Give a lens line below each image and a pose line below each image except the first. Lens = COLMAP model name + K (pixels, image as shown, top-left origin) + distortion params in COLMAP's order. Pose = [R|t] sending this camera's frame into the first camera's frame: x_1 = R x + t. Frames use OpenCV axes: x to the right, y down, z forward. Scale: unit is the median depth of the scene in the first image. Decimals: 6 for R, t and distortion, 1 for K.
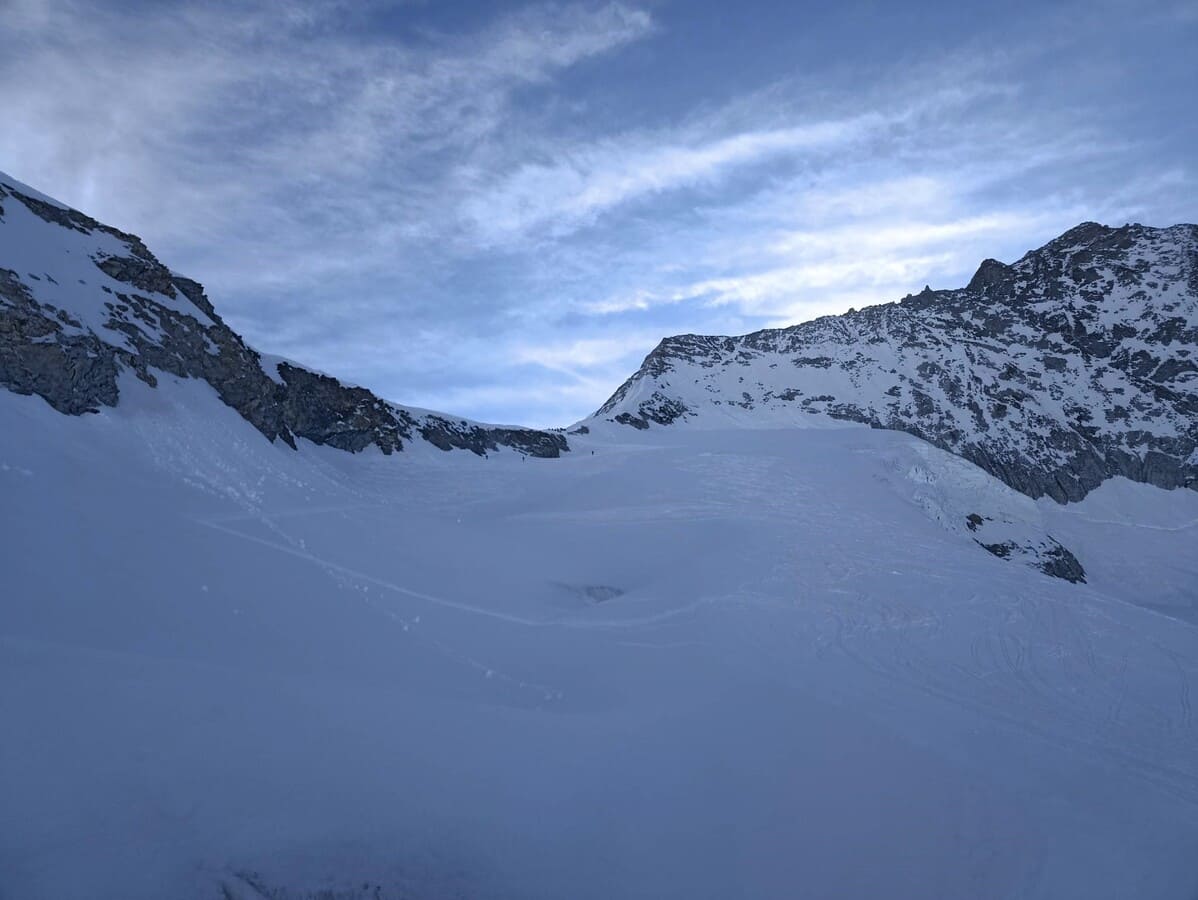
lens RADIAL K [[852.7, 0, 589.2], [0, 852.7, 453.5], [0, 0, 1]] dist [0.025920, -0.012800]
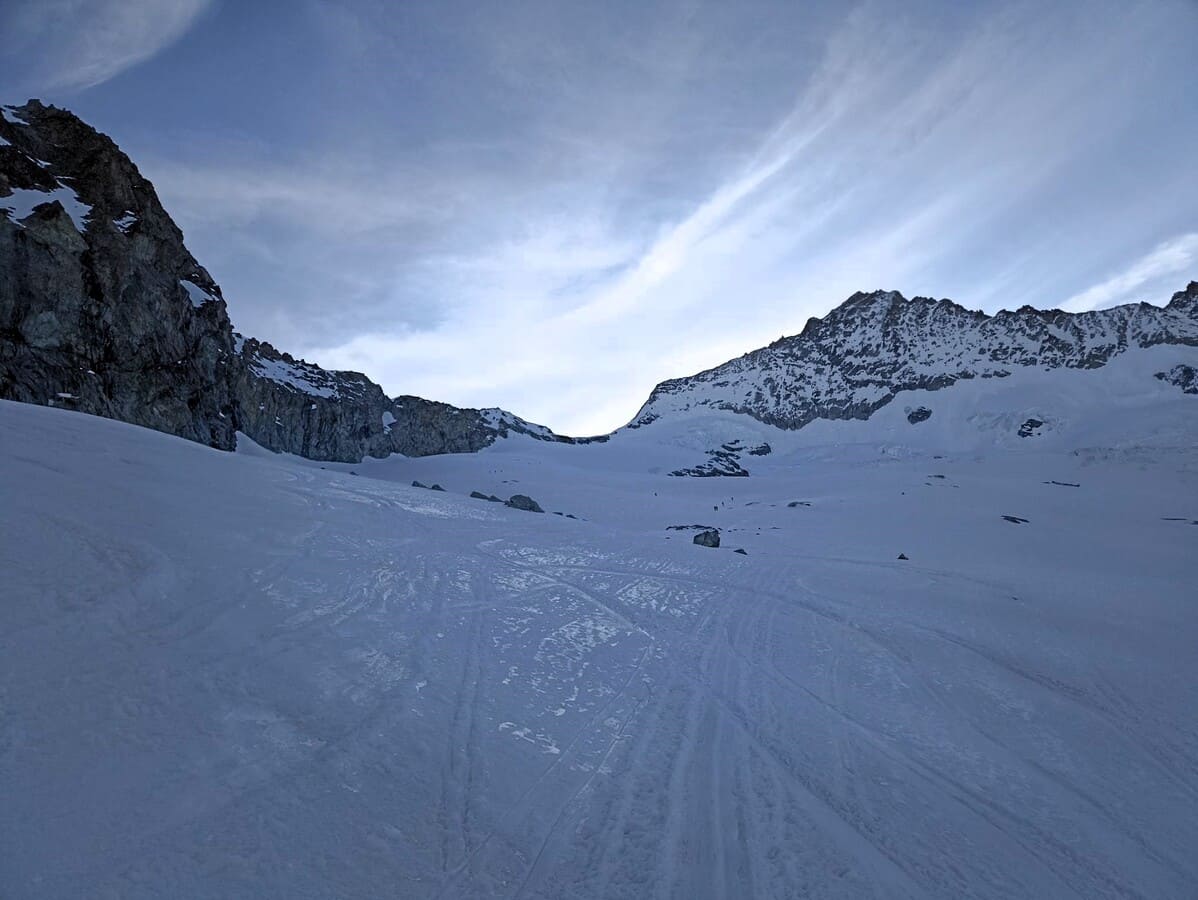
lens RADIAL K [[875.0, 0, 577.3], [0, 875.0, 455.3], [0, 0, 1]] dist [0.043370, -0.018261]
pose [[0.978534, -0.138012, -0.153052, 0.216062], [0.142770, 0.989544, 0.020497, -0.017478], [0.148623, -0.041909, 0.988006, -1.512317]]
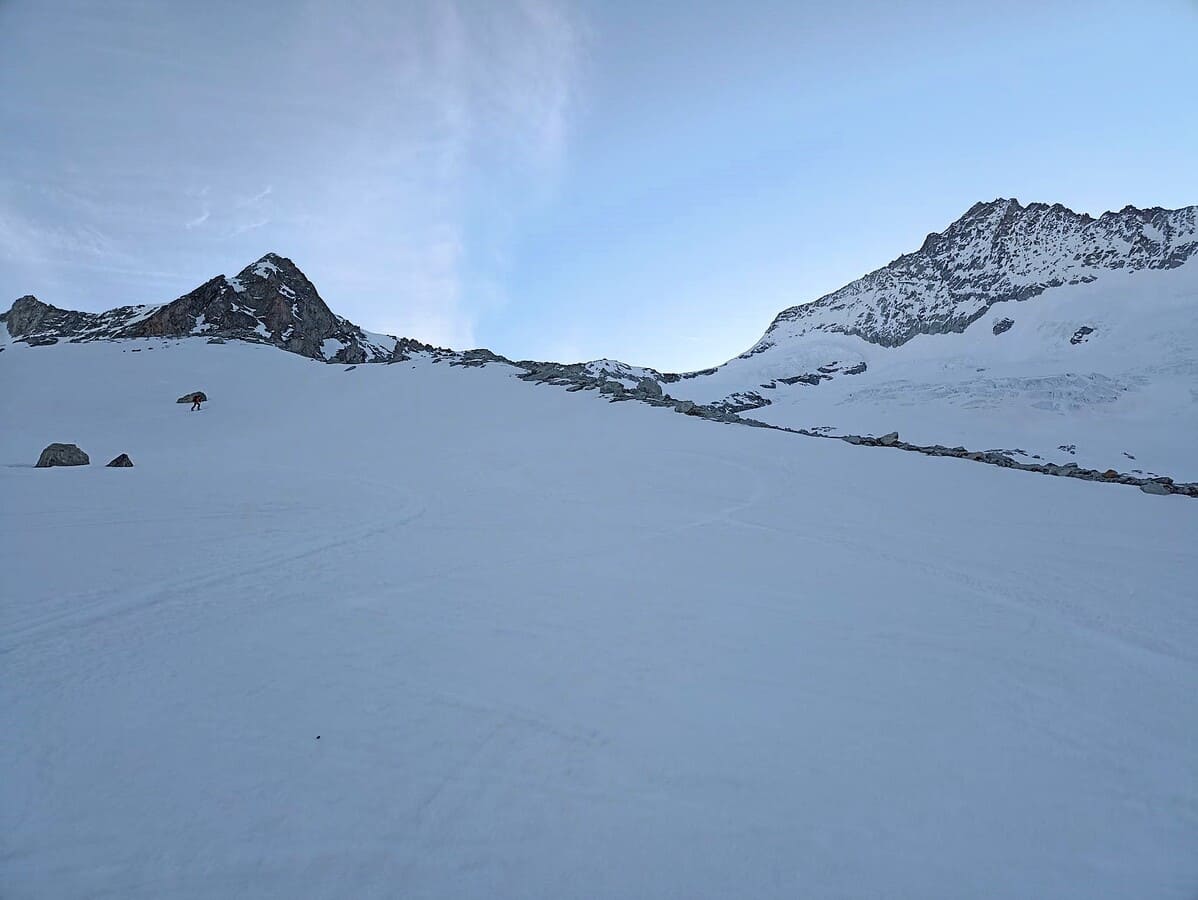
lens RADIAL K [[875.0, 0, 584.8], [0, 875.0, 474.2], [0, 0, 1]] dist [0.043370, -0.018261]
pose [[0.896466, -0.163230, -0.411952, 0.598265], [0.218891, 0.971458, 0.091414, -0.026690], [0.385272, -0.172122, 0.906609, -1.866764]]
